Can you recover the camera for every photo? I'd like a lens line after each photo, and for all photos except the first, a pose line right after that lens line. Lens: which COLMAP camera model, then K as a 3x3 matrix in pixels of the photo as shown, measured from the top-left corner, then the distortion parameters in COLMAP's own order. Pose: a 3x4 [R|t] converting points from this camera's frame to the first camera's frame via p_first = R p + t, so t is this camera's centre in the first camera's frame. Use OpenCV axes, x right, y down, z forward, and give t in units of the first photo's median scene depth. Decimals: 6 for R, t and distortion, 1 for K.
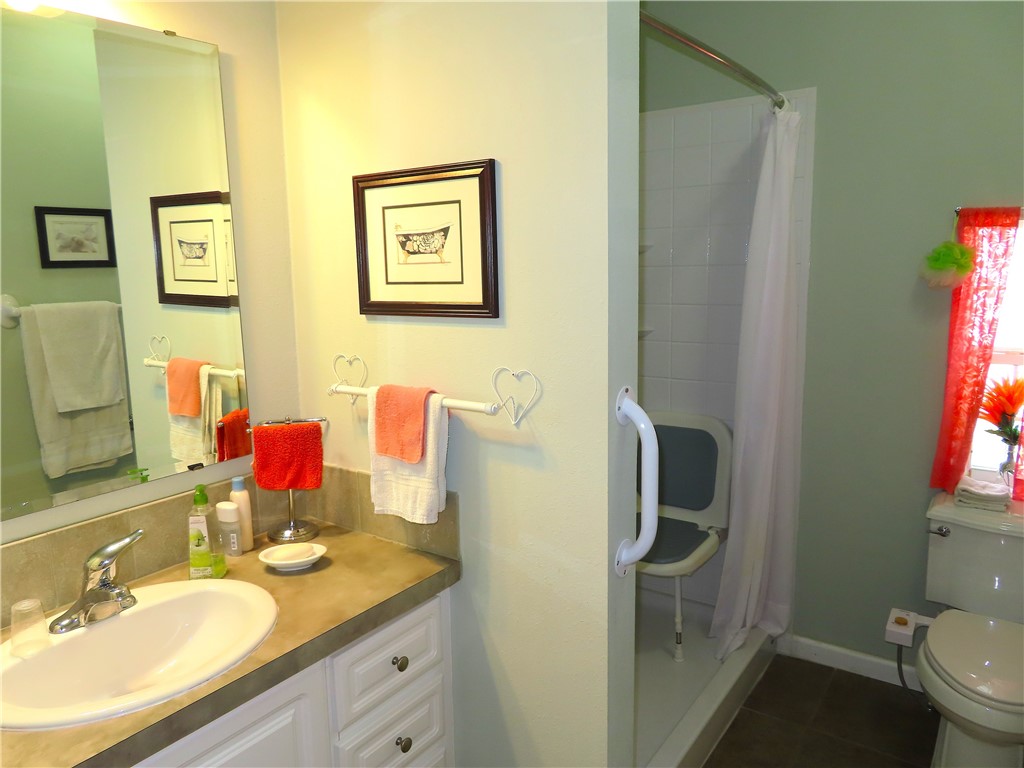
lens RADIAL K [[730.2, 0, 512.4], [0, 730.2, 384.9], [0, 0, 1]] dist [-0.014516, 0.006565]
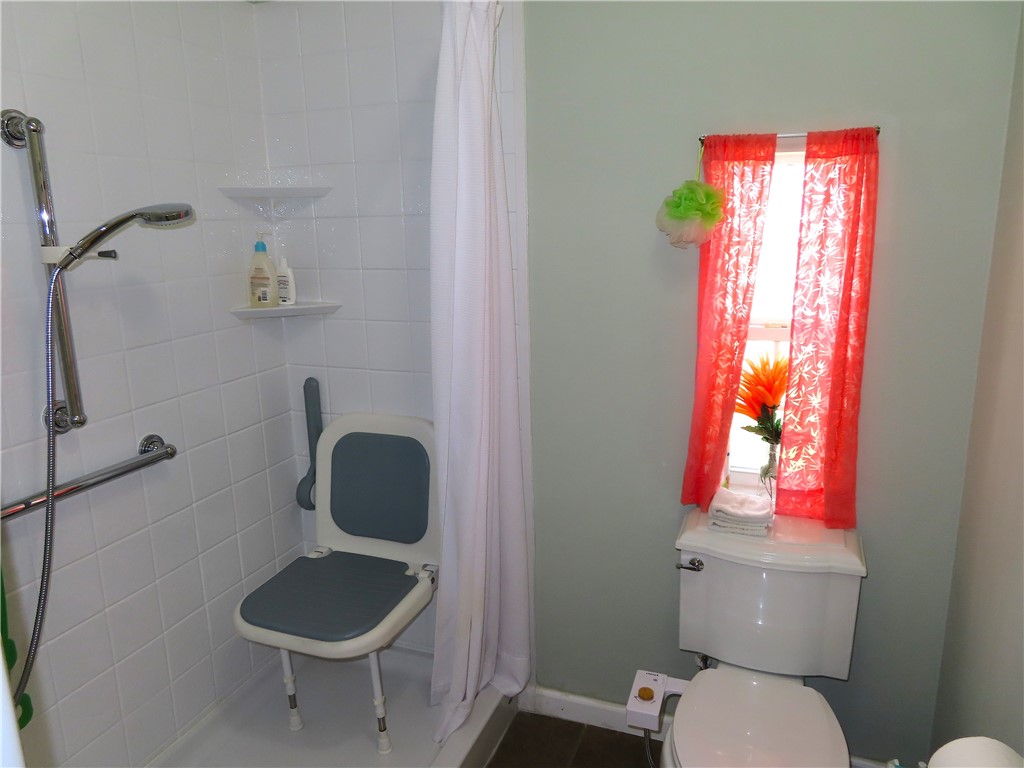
lens RADIAL K [[730.2, 0, 511.4], [0, 730.2, 381.7], [0, 0, 1]] dist [-0.014516, 0.006565]
pose [[0.969588, -0.056778, 0.238065, 0.230451], [0.042599, 0.997021, 0.064292, -0.048118], [-0.241007, -0.052195, 0.969119, 0.309902]]
